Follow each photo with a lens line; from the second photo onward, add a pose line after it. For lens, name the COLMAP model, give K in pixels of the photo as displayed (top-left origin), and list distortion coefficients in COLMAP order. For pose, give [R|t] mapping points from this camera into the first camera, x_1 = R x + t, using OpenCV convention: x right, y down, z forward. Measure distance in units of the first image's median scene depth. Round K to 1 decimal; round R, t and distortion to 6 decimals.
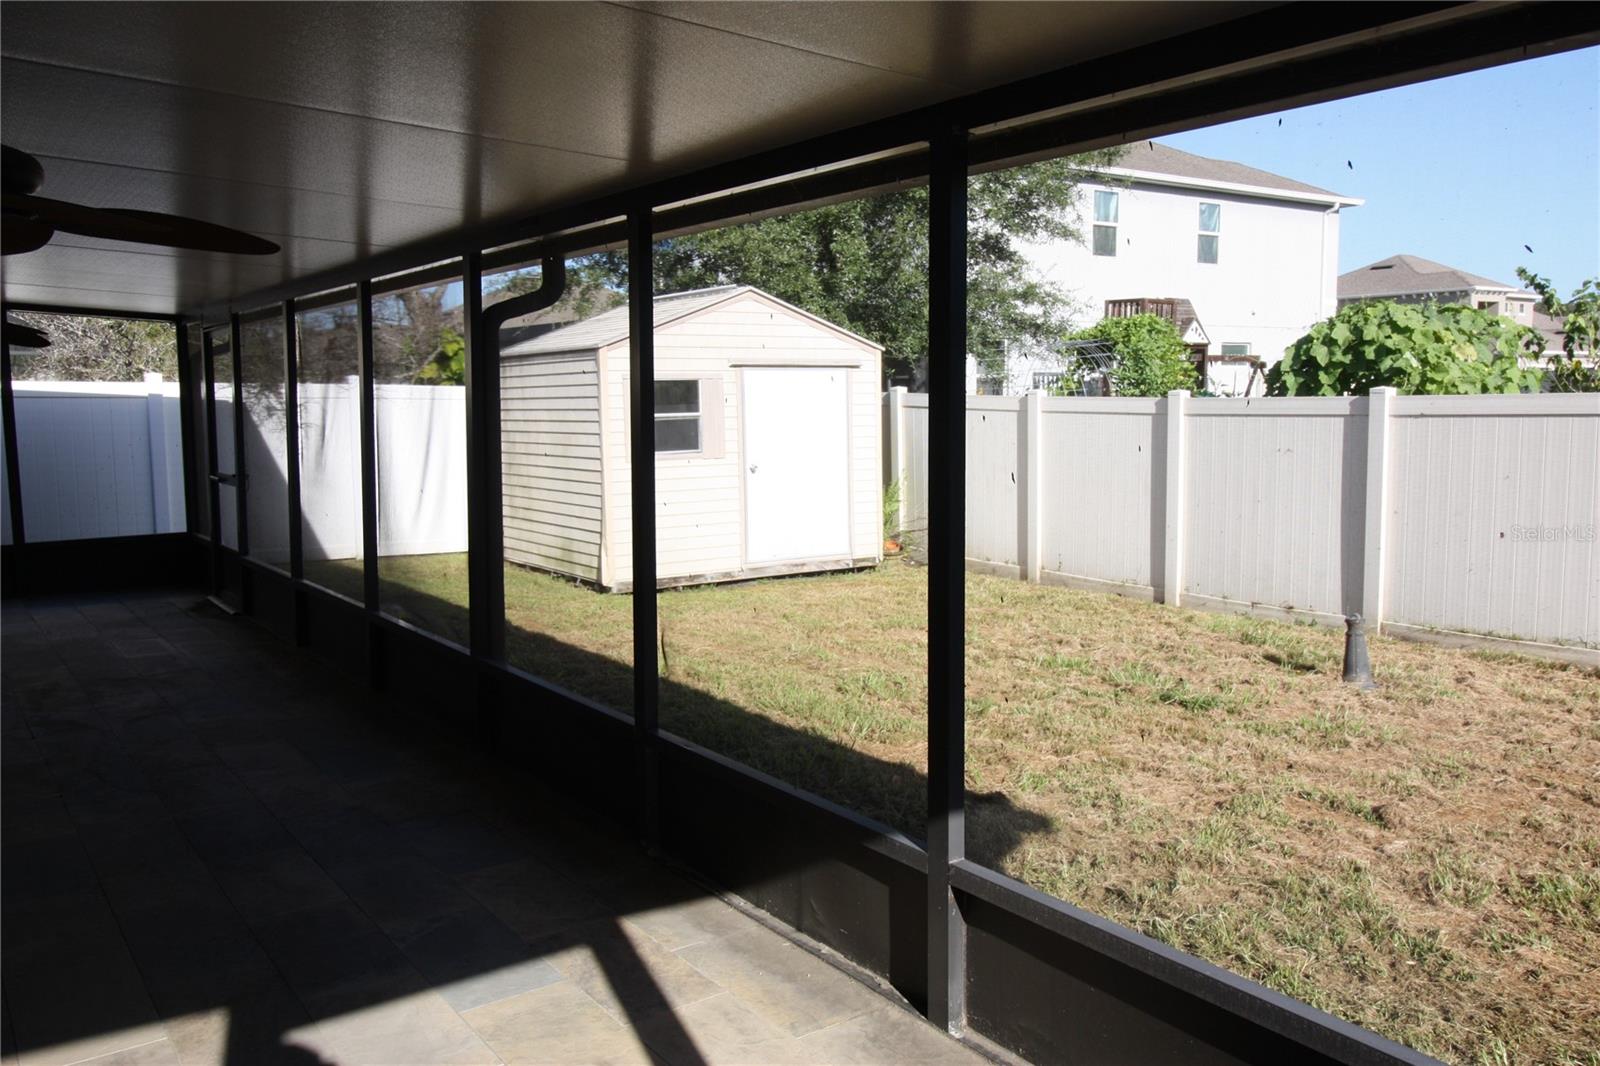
lens RADIAL K [[1268.4, 0, 808.0], [0, 1268.4, 525.5], [0, 0, 1]] dist [0.011926, -0.011944]
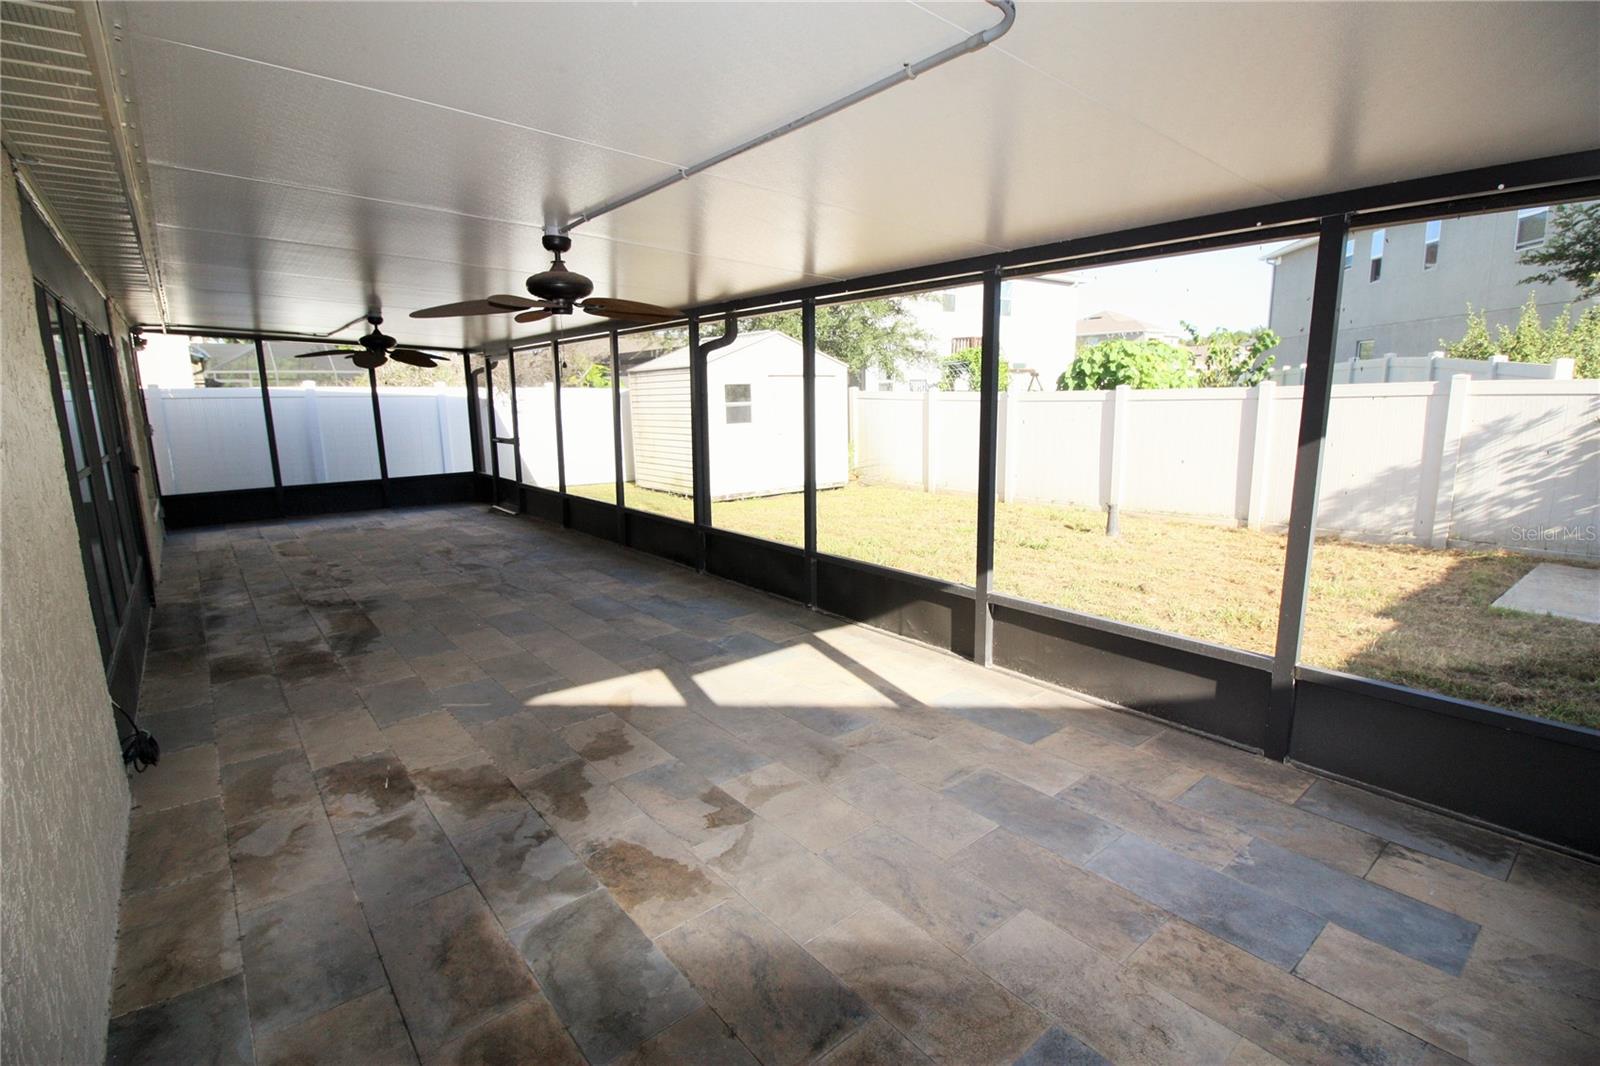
lens RADIAL K [[743.7, 0, 811.5], [0, 743.7, 530.5], [0, 0, 1]] dist [-0.006723, -0.005804]
pose [[0.997698, -0.018730, 0.065177, -0.082054], [0.013505, 0.996727, 0.079699, 0.011944], [-0.066456, -0.078636, 0.994686, -0.085869]]
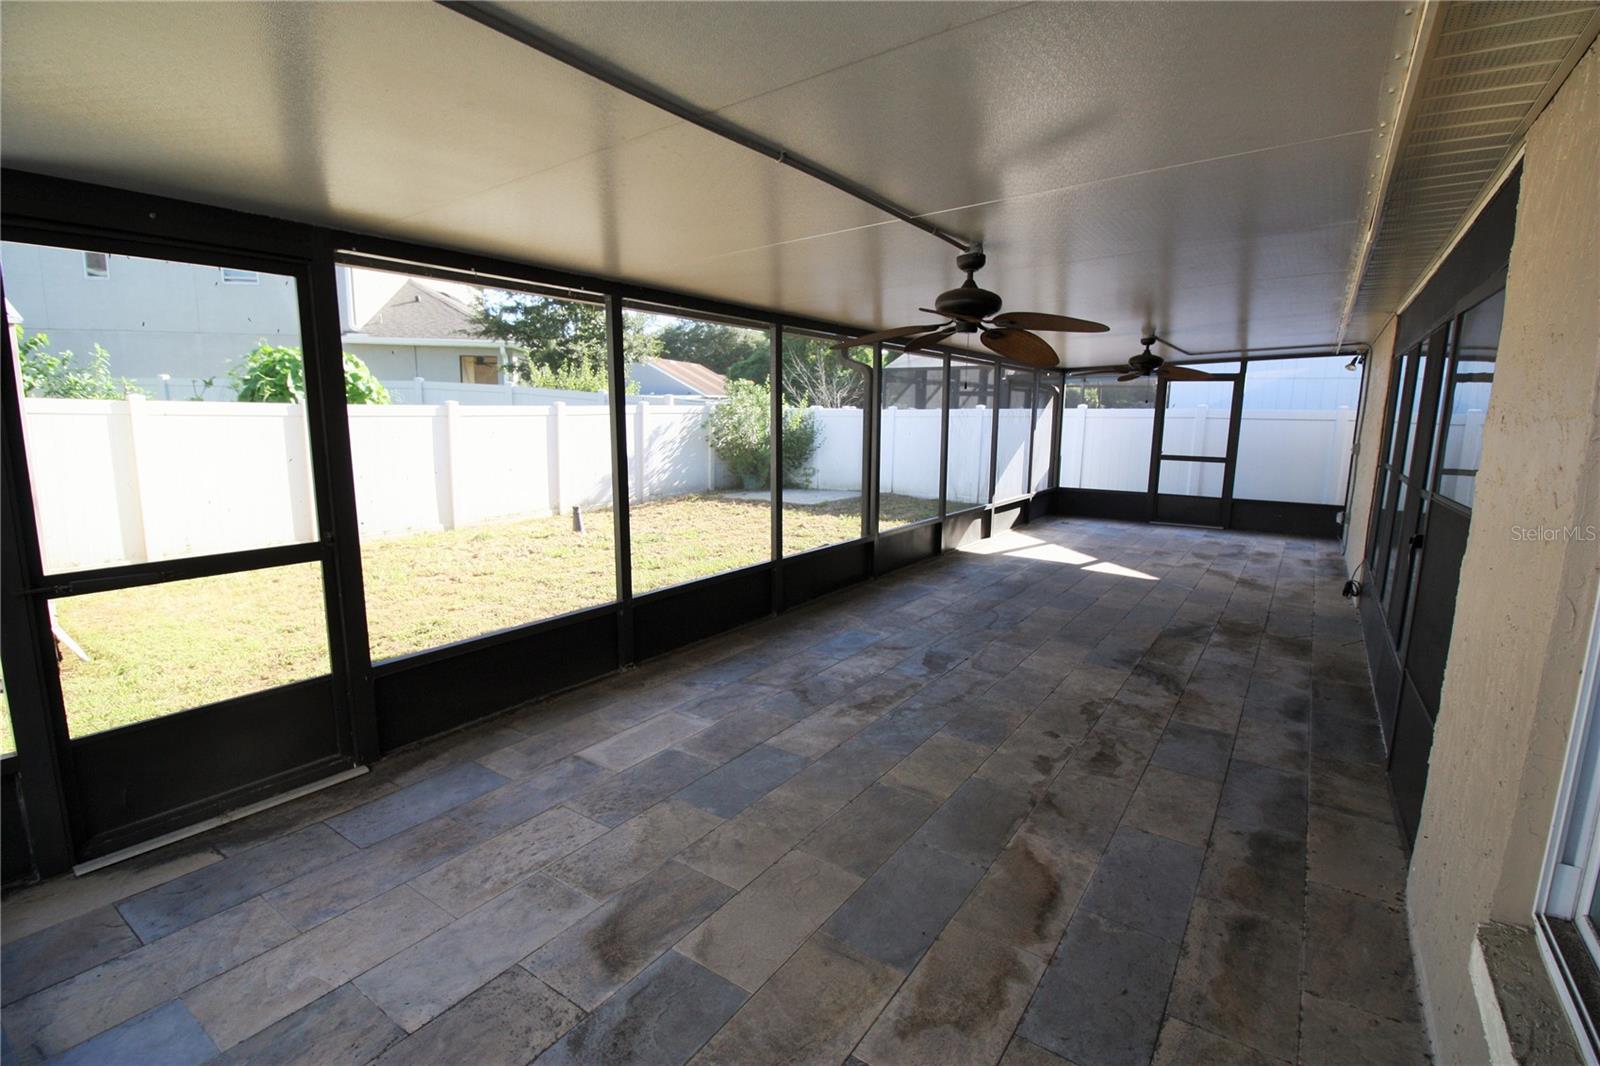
lens RADIAL K [[743.7, 0, 813.9], [0, 743.7, 533.0], [0, 0, 1]] dist [-0.006723, -0.005804]
pose [[-0.340589, -0.151845, 0.927870, -0.718245], [0.082953, 0.978171, 0.190526, -0.074600], [-0.936546, 0.141861, -0.320558, 0.788835]]
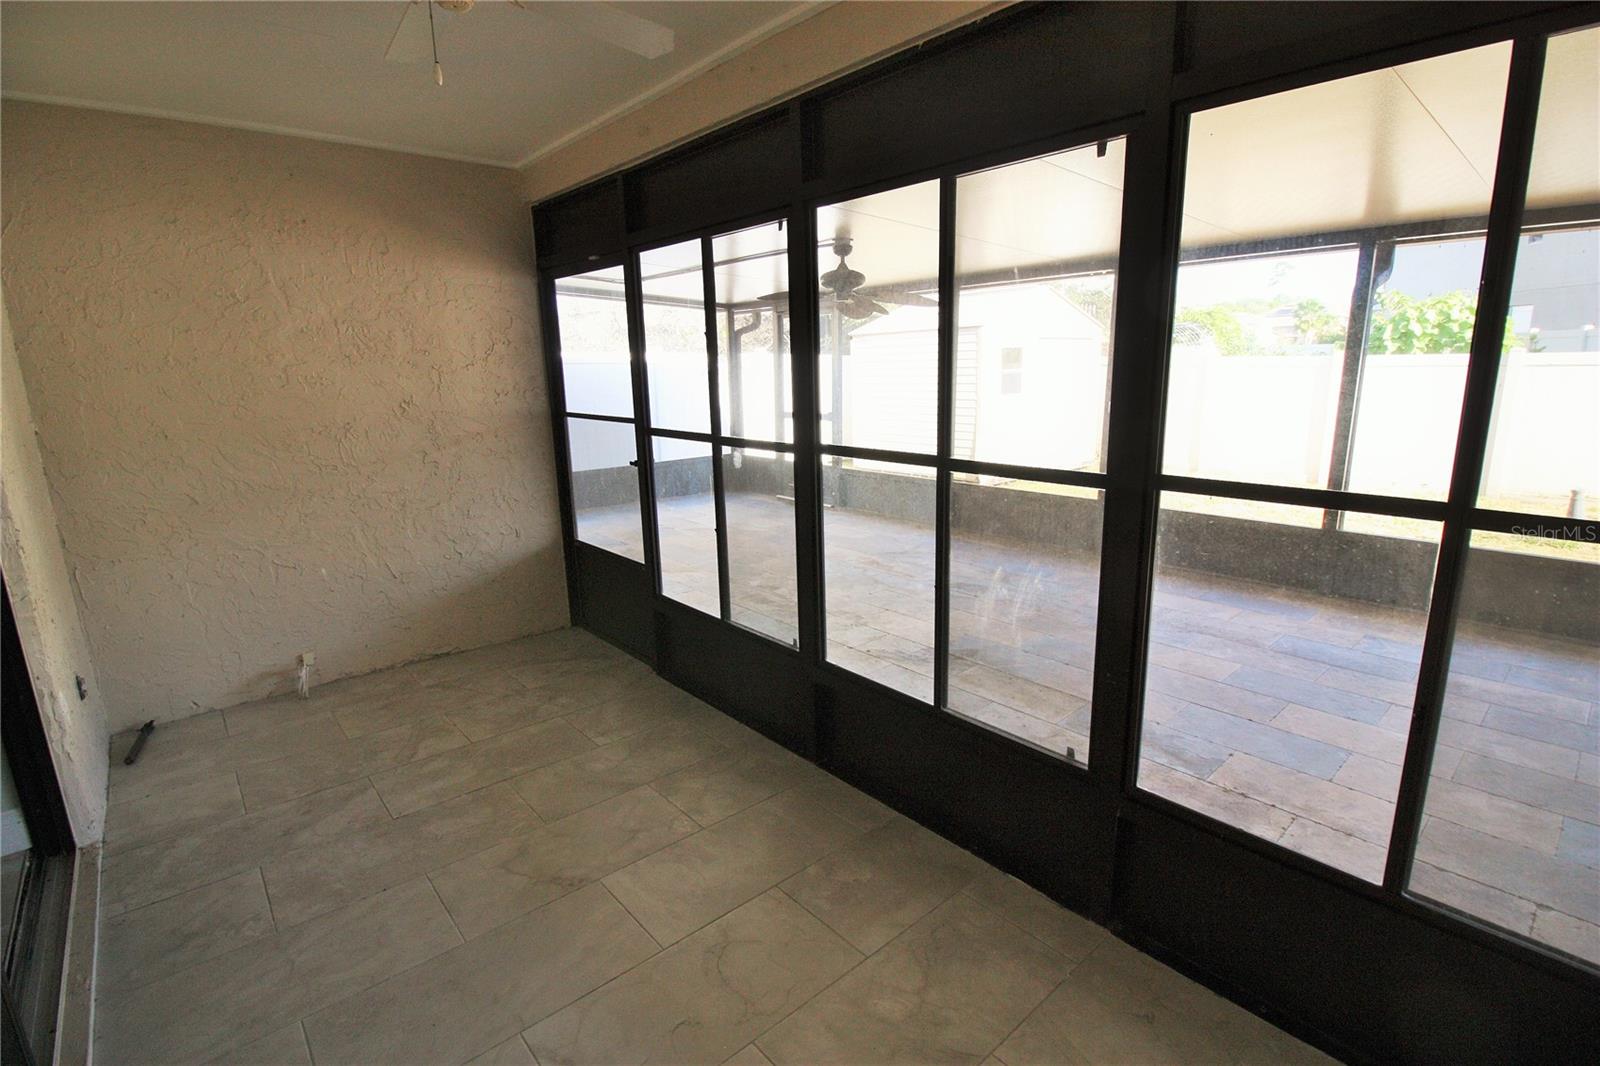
lens RADIAL K [[743.7, 0, 799.8], [0, 743.7, 534.9], [0, 0, 1]] dist [-0.006723, -0.005804]
pose [[0.996015, -0.029668, 0.084110, -0.490020], [0.019409, 0.992551, 0.120270, -0.002316], [-0.087051, -0.118158, 0.989172, 0.117883]]
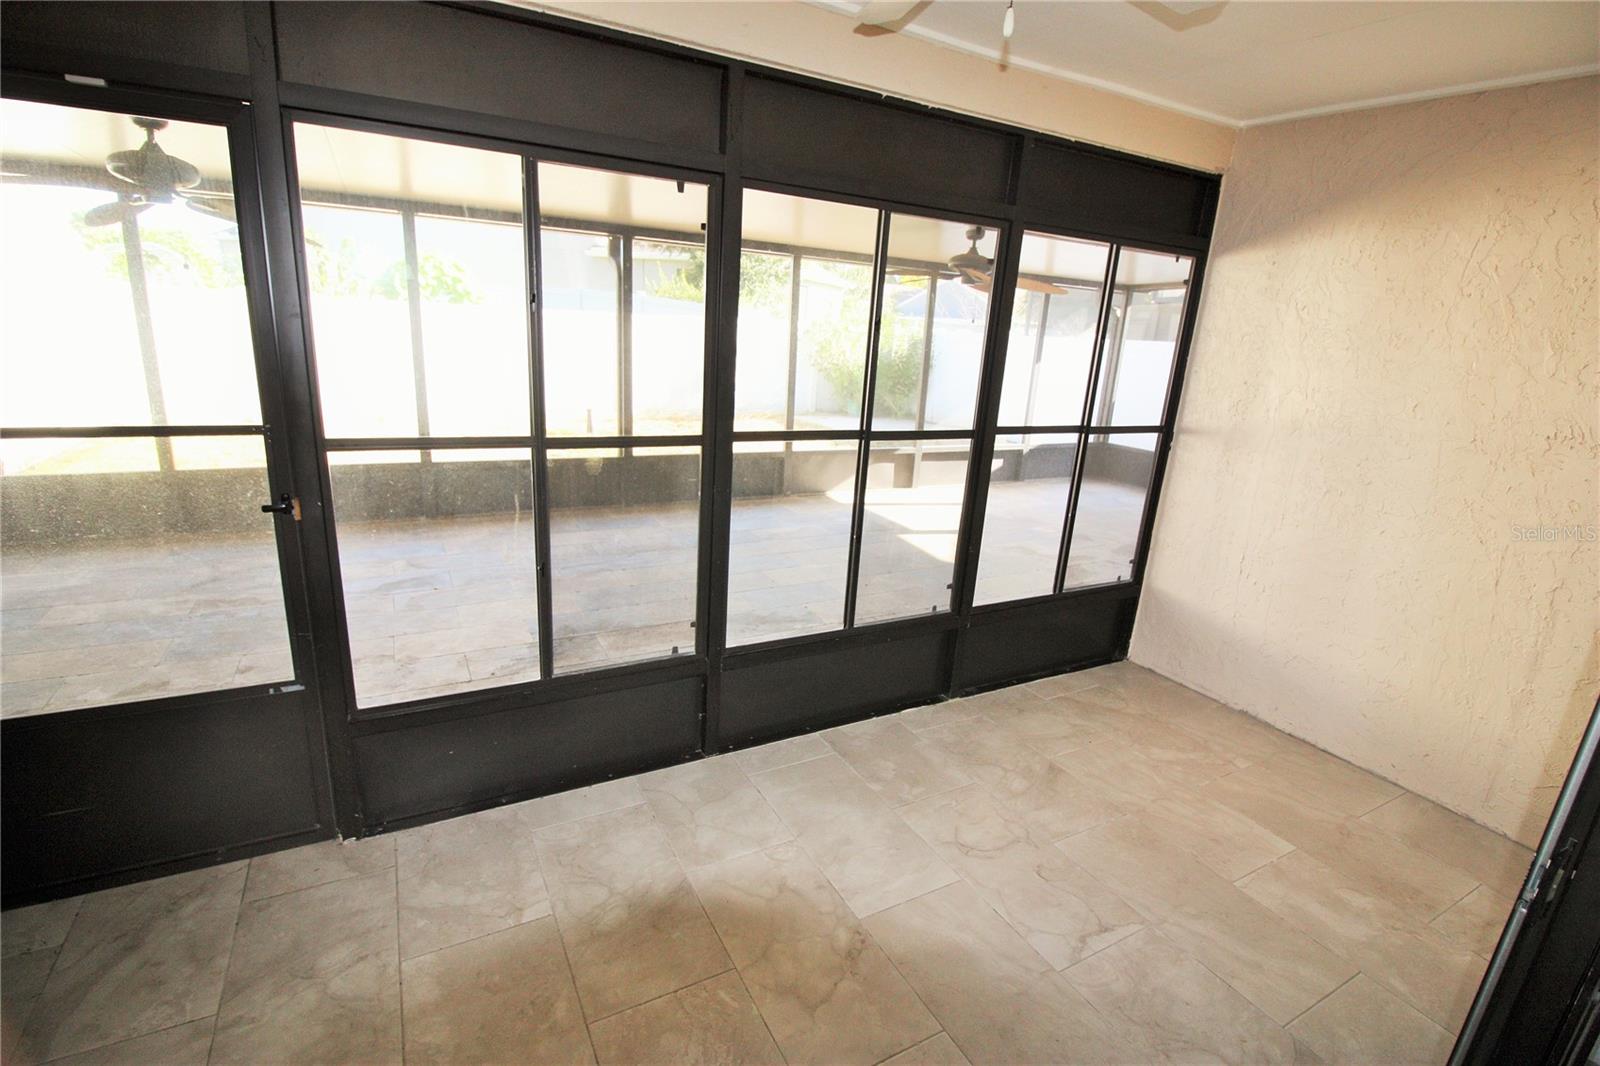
lens RADIAL K [[743.7, 0, 810.0], [0, 743.7, 539.2], [0, 0, 1]] dist [-0.006723, -0.005804]
pose [[0.129445, -0.264144, 0.955757, -0.698265], [0.038531, 0.964479, 0.261336, -0.031057], [-0.990838, 0.002997, 0.135025, 0.307693]]
